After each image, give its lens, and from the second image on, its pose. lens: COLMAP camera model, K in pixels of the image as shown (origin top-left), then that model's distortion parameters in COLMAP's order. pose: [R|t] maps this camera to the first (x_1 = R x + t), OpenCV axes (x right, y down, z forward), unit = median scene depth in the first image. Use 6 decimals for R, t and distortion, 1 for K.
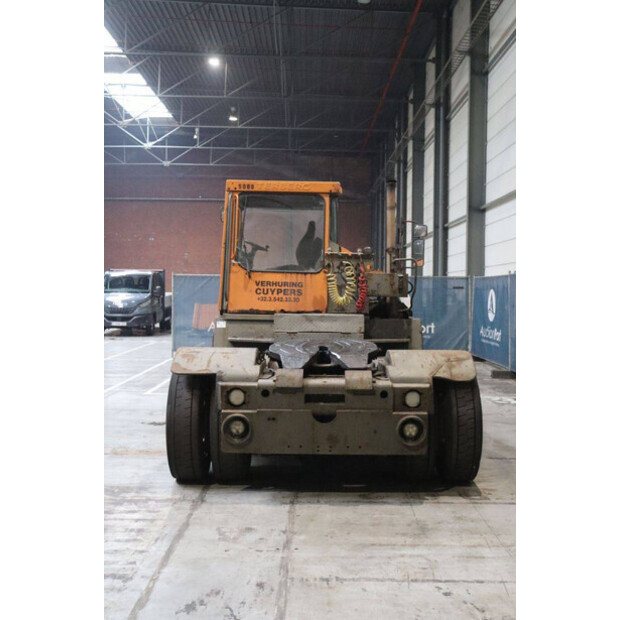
lens RADIAL K [[773.7, 0, 310.0], [0, 773.7, 310.0], [0, 0, 1]] dist [-0.005501, 0.025750]
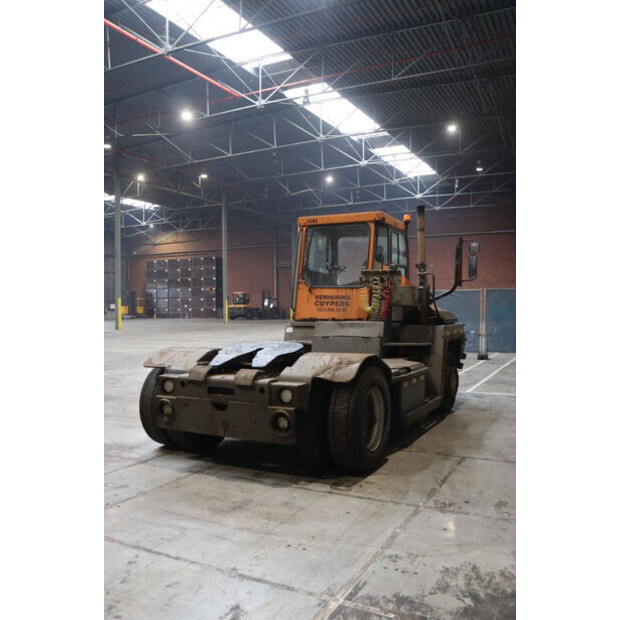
lens RADIAL K [[574.0, 0, 310.0], [0, 574.0, 310.0], [0, 0, 1]] dist [-0.081274, 0.002919]
pose [[0.885327, -0.012496, -0.464801, 0.518164], [0.005317, 0.999846, -0.016751, 0.002842], [0.464939, 0.012359, 0.885257, 0.247574]]
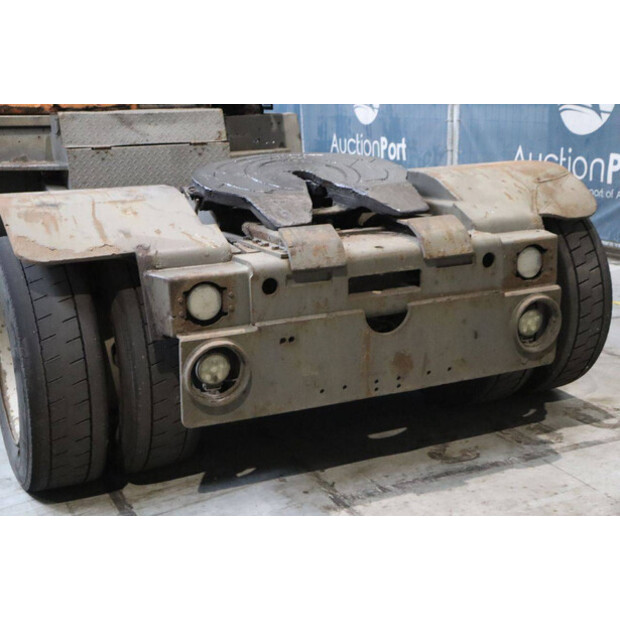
lens RADIAL K [[954.3, 0, 310.0], [0, 954.3, 310.0], [0, 0, 1]] dist [0.143248, 0.018033]
pose [[0.902374, -0.130295, 0.410784, -0.246110], [0.043126, 0.975717, 0.214749, 0.002368], [-0.428790, -0.176068, 0.886081, 0.456260]]
